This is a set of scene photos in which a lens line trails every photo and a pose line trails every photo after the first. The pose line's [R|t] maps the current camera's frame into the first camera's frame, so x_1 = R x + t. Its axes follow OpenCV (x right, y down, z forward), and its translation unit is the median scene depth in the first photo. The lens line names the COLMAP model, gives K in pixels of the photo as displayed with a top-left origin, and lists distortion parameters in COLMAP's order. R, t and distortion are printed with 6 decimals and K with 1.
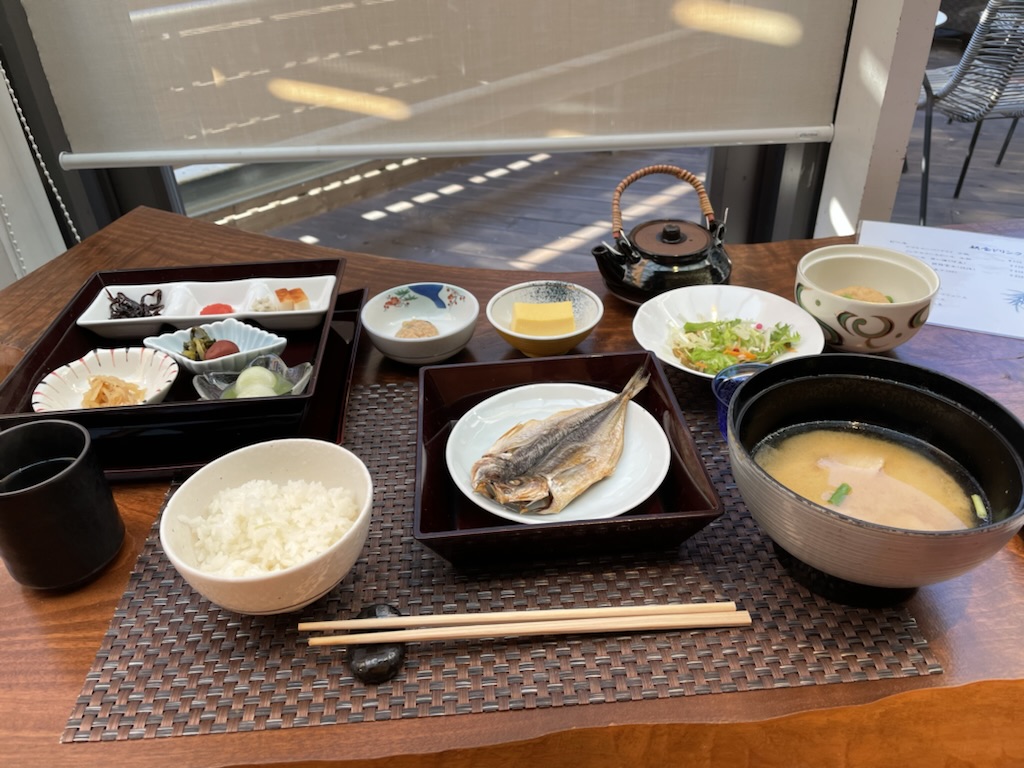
lens RADIAL K [[777.8, 0, 519.4], [0, 777.8, 383.7], [0, 0, 1]] dist [0.052249, -0.069719]
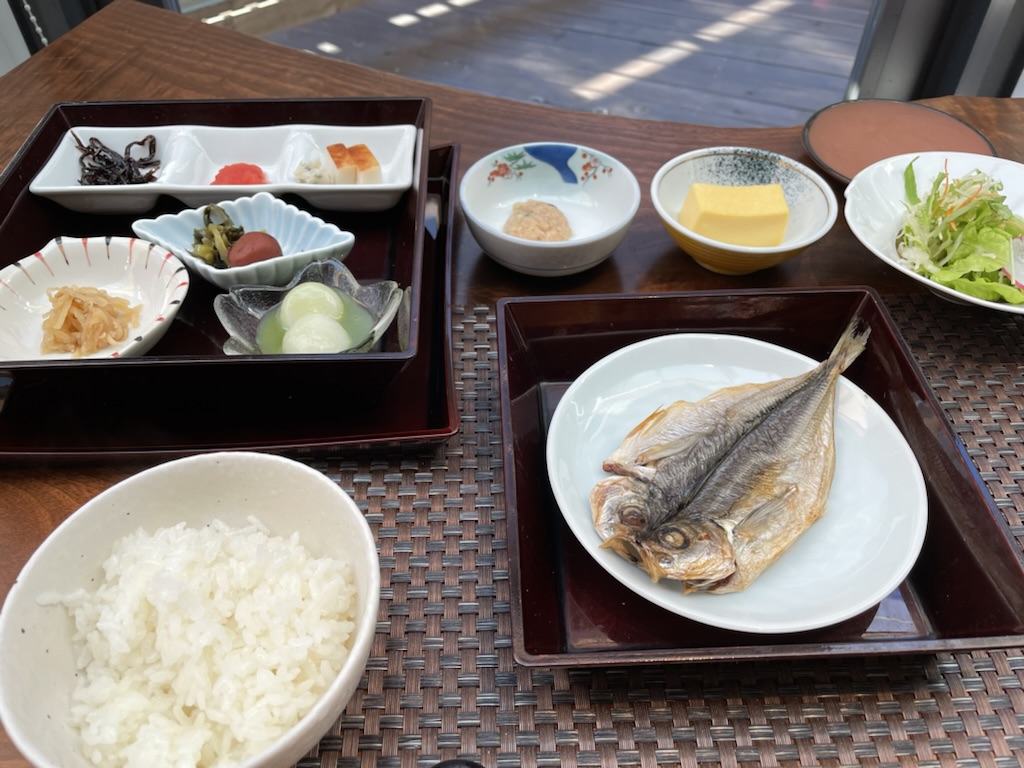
lens RADIAL K [[777.8, 0, 508.5], [0, 777.8, 390.5], [0, 0, 1]] dist [0.052249, -0.069719]
pose [[0.998779, 0.048341, -0.010193, -0.140614], [-0.044833, 0.973549, 0.224037, -0.072679], [0.020753, -0.223307, 0.974527, 0.310872]]
